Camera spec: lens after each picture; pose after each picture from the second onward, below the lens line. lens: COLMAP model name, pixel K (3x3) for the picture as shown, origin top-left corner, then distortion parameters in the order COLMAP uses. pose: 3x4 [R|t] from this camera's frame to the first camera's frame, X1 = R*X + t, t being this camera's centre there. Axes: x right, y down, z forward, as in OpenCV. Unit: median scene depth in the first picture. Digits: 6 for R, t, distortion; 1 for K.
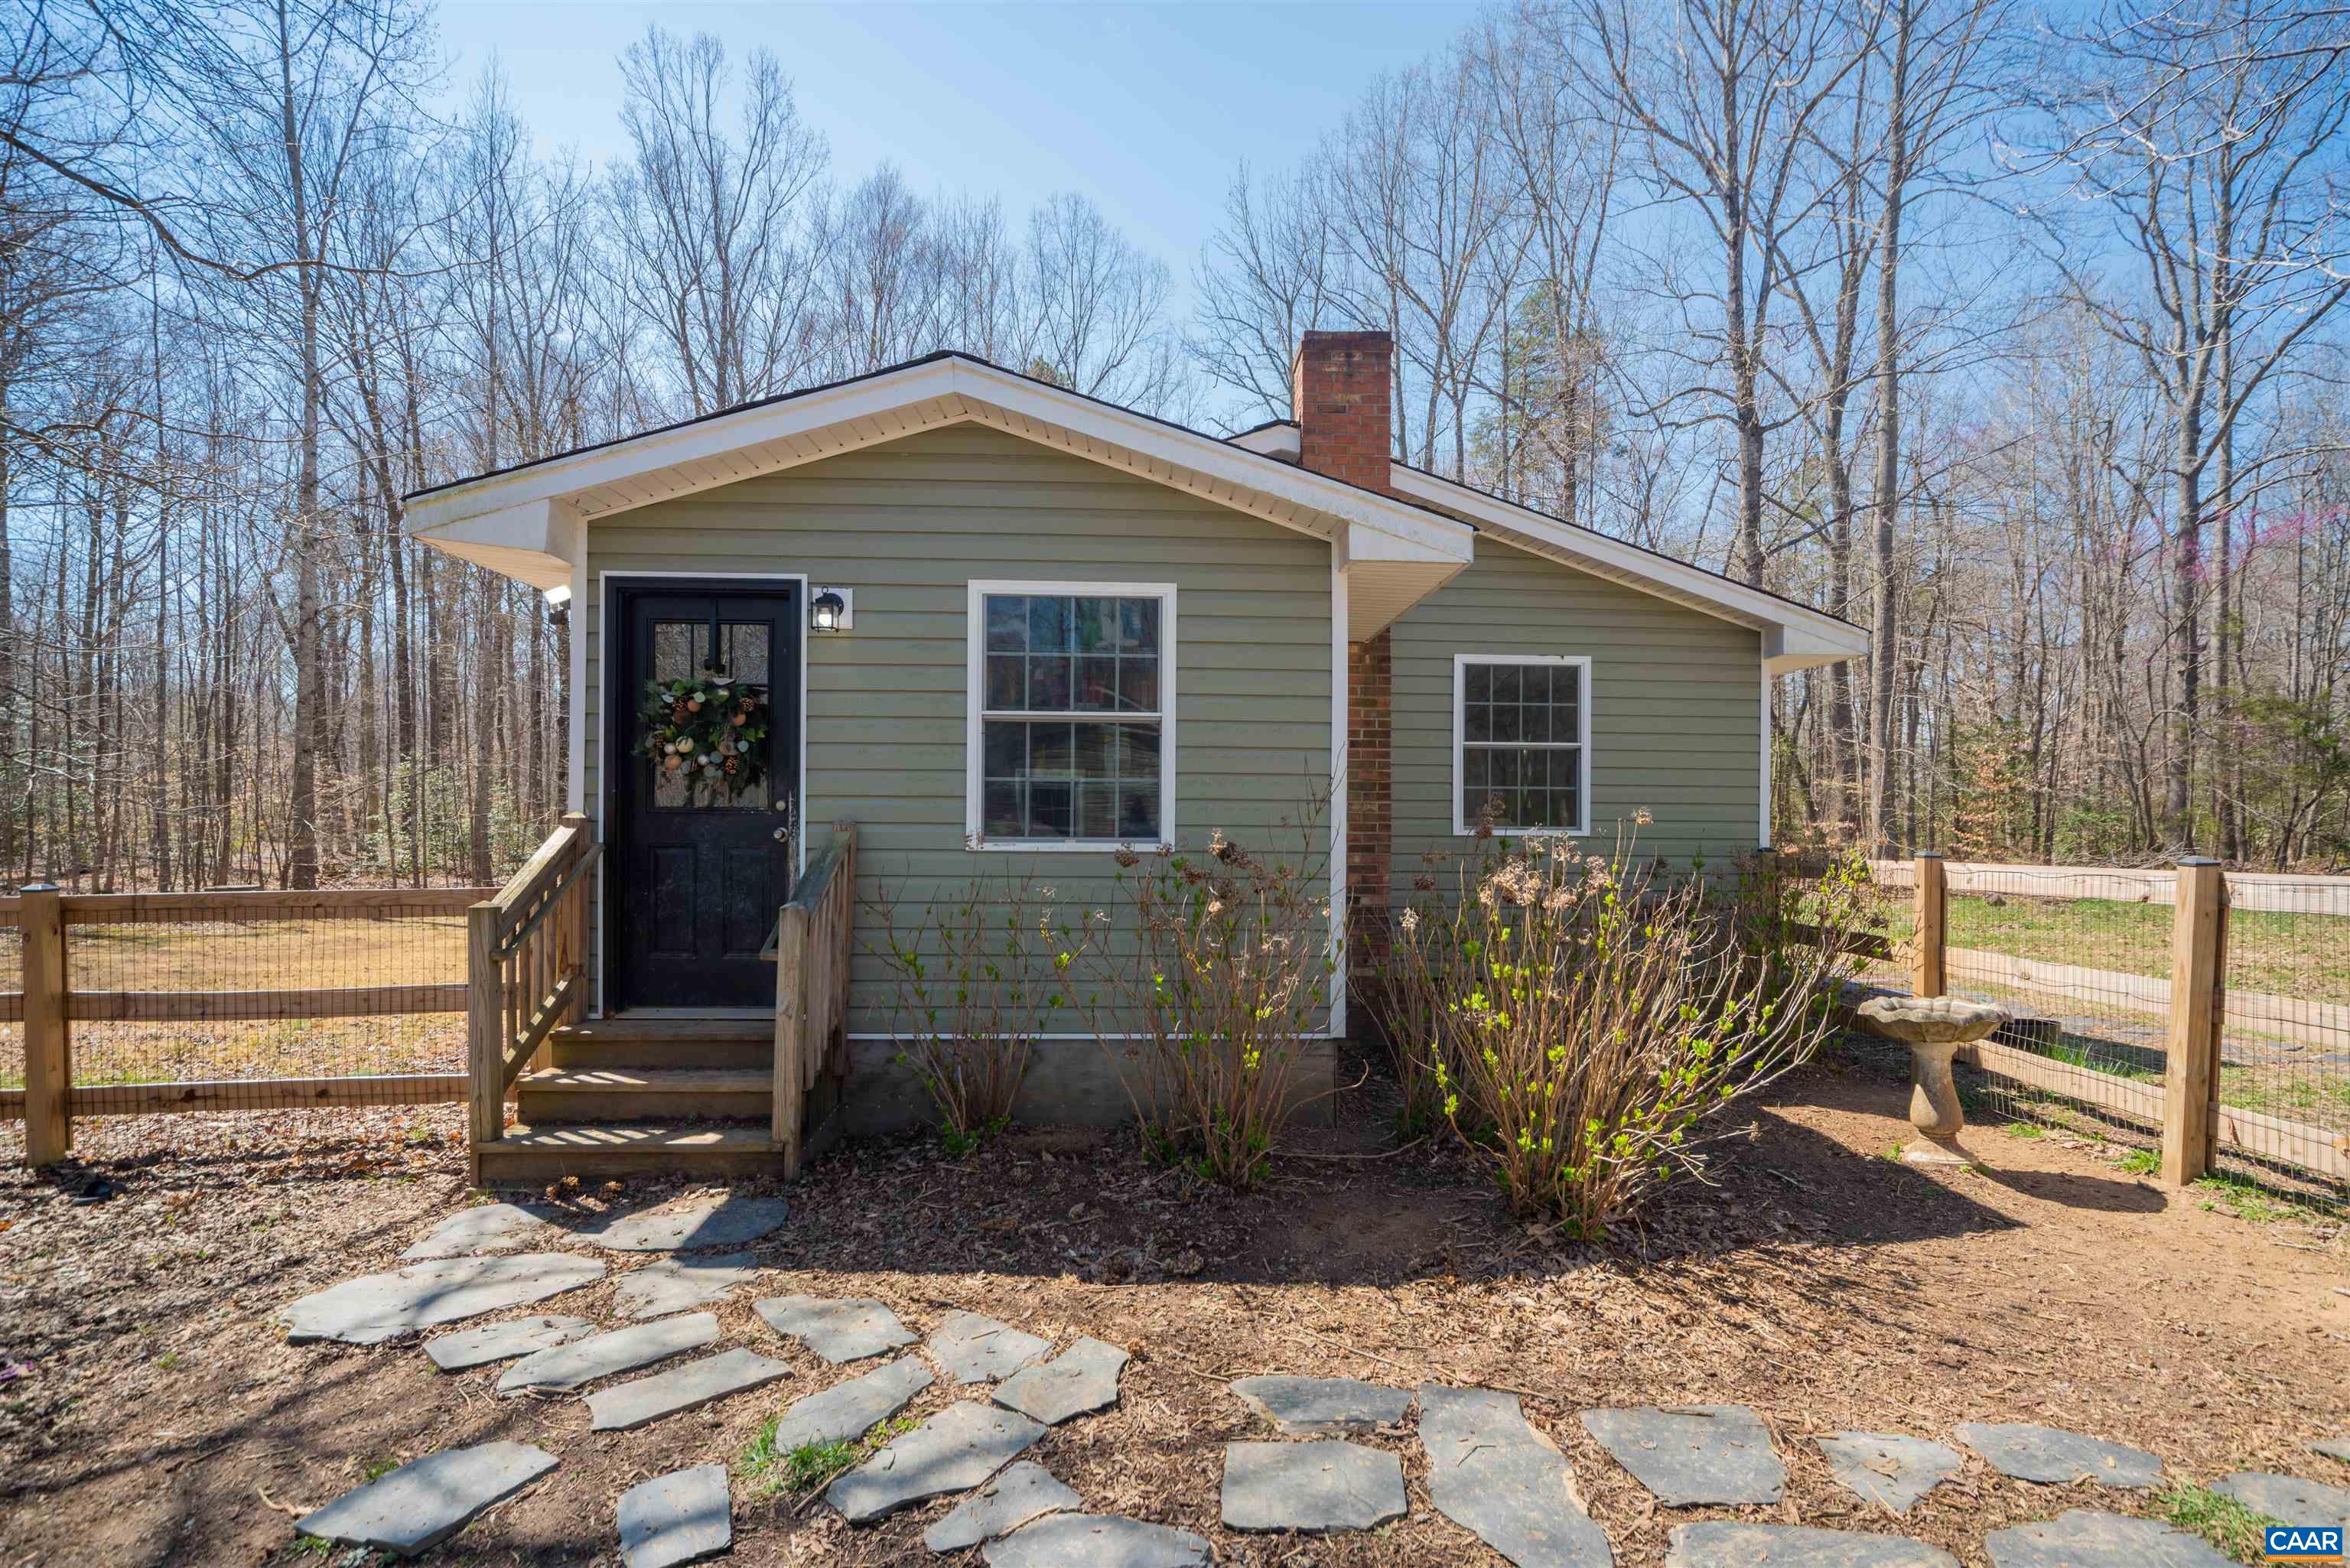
lens RADIAL K [[1107.3, 0, 1184.9], [0, 1107.3, 813.4], [0, 0, 1]] dist [-0.001619, -0.000696]
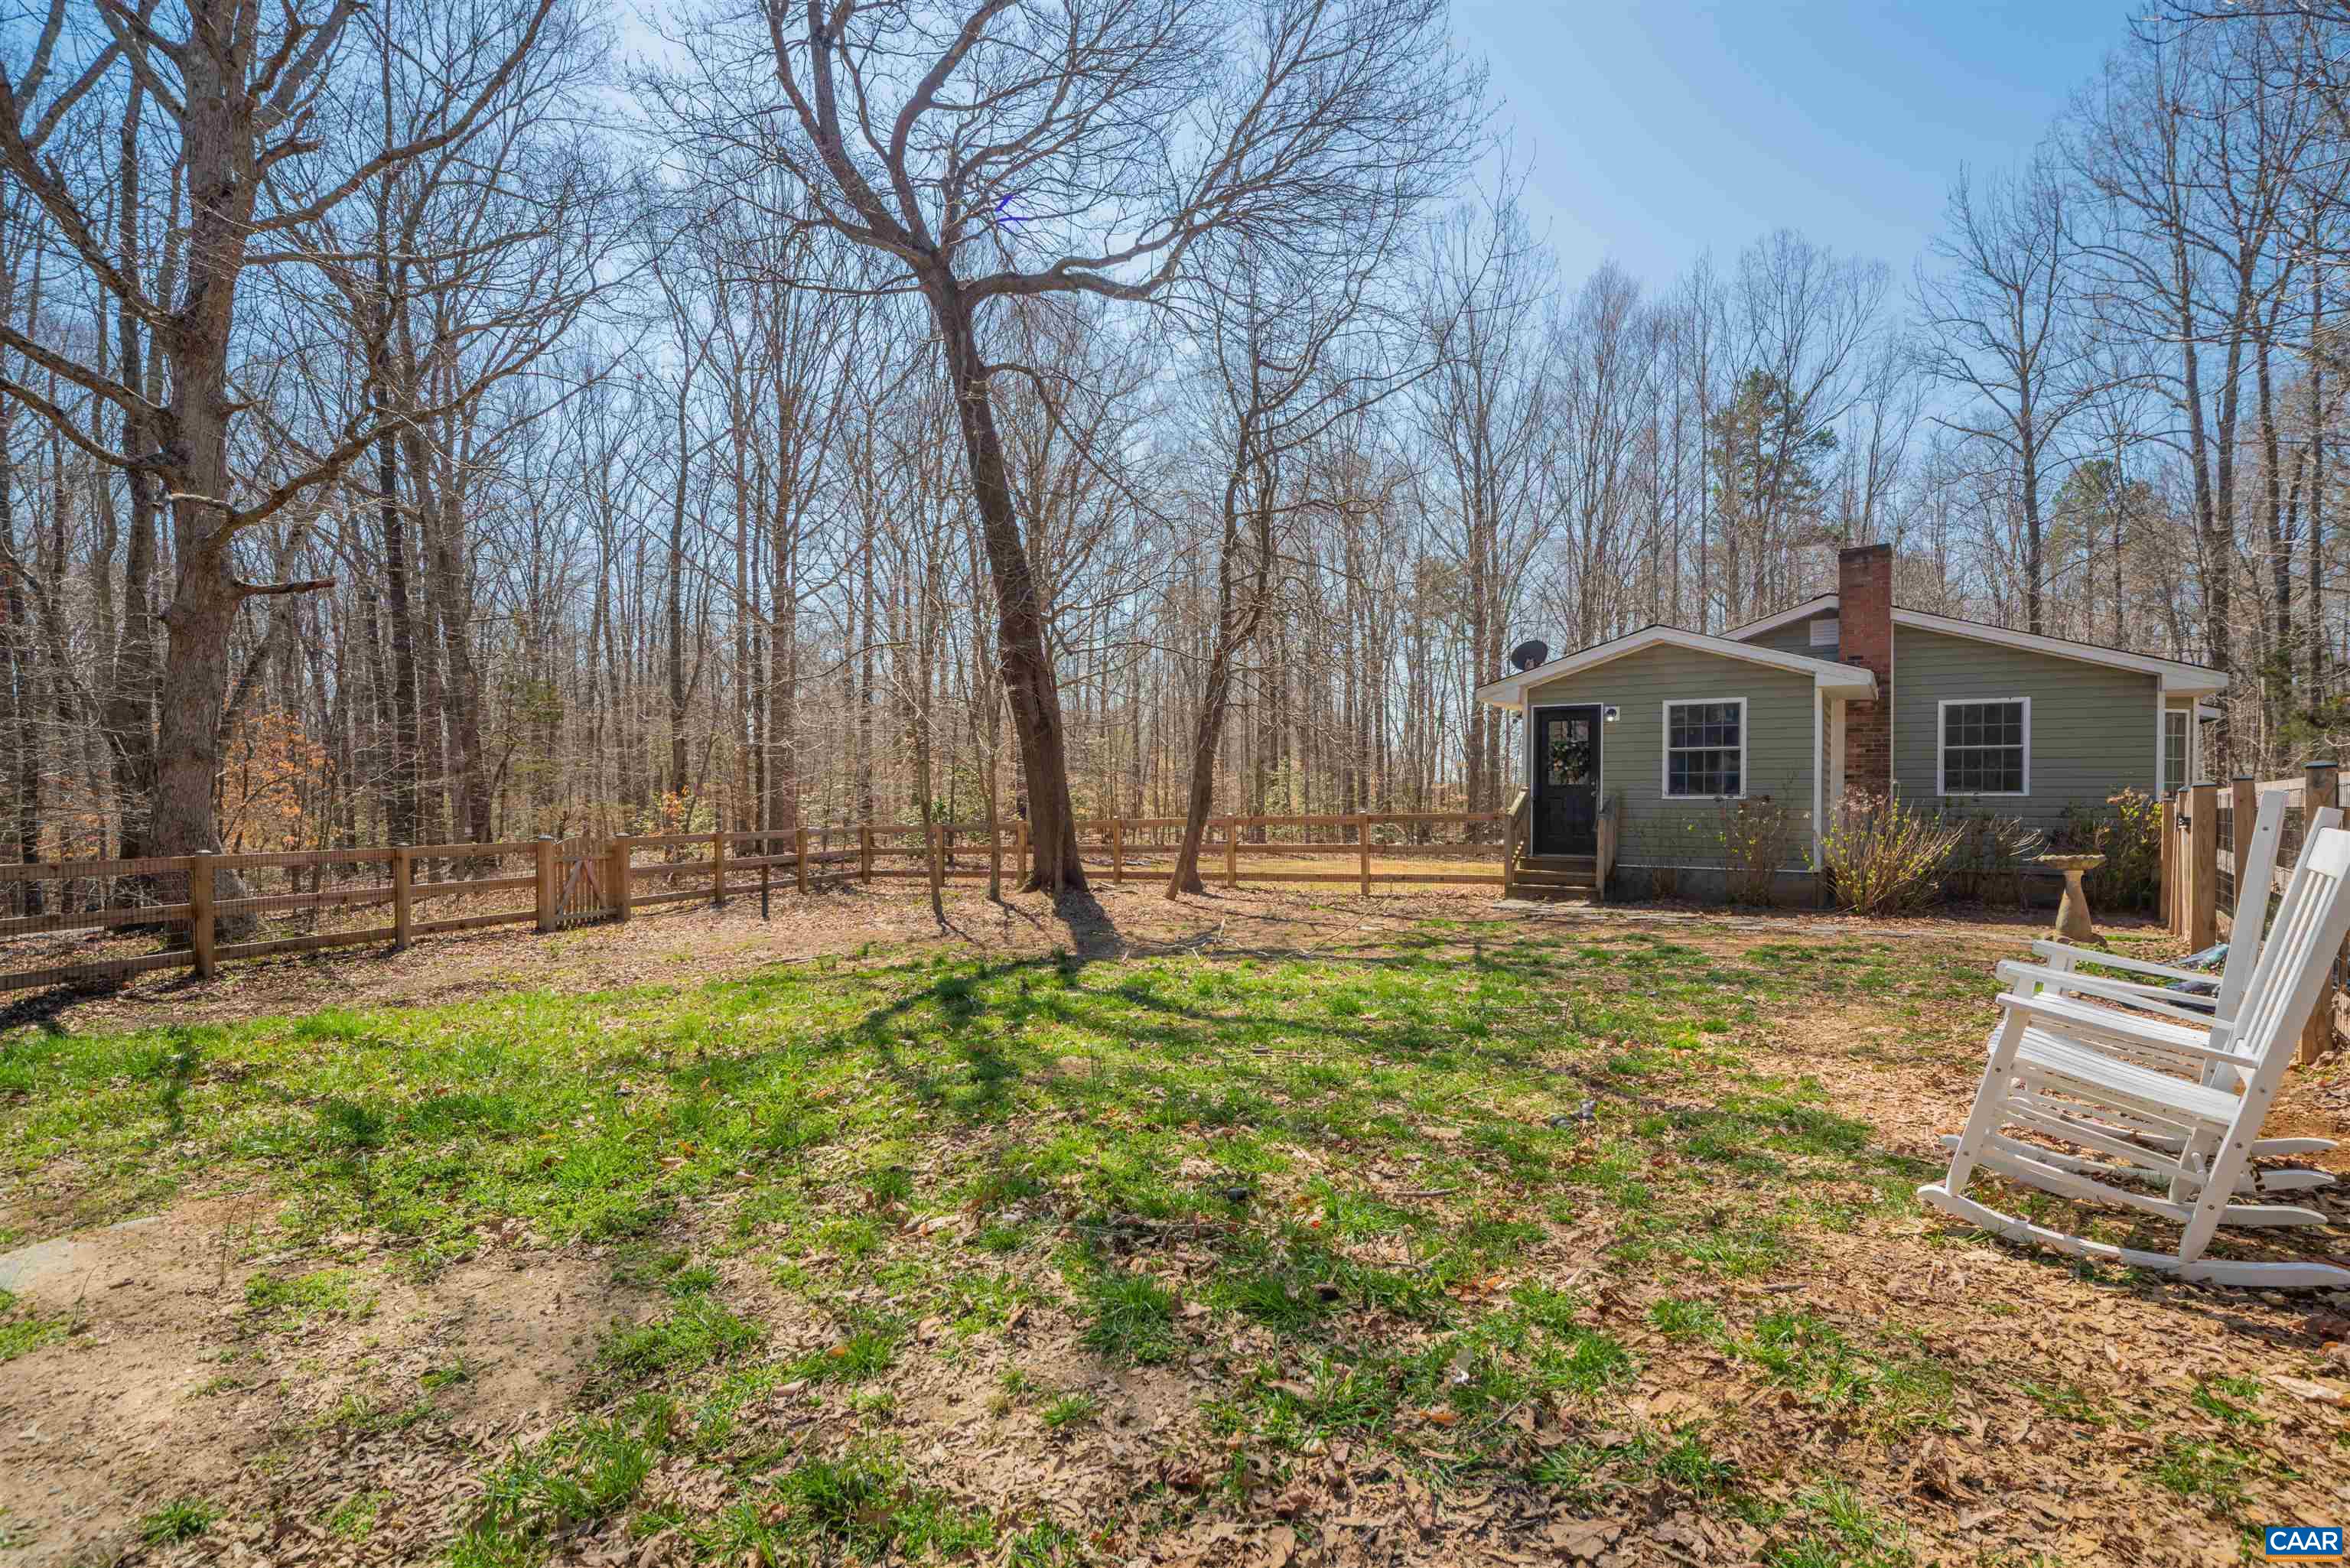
lens RADIAL K [[1107.3, 0, 1184.9], [0, 1107.3, 813.4], [0, 0, 1]] dist [-0.001619, -0.000696]
pose [[0.812795, -0.003288, -0.582541, 0.442357], [0.006590, 0.999972, 0.003551, 0.052127], [0.582513, -0.006725, 0.812794, -1.939061]]
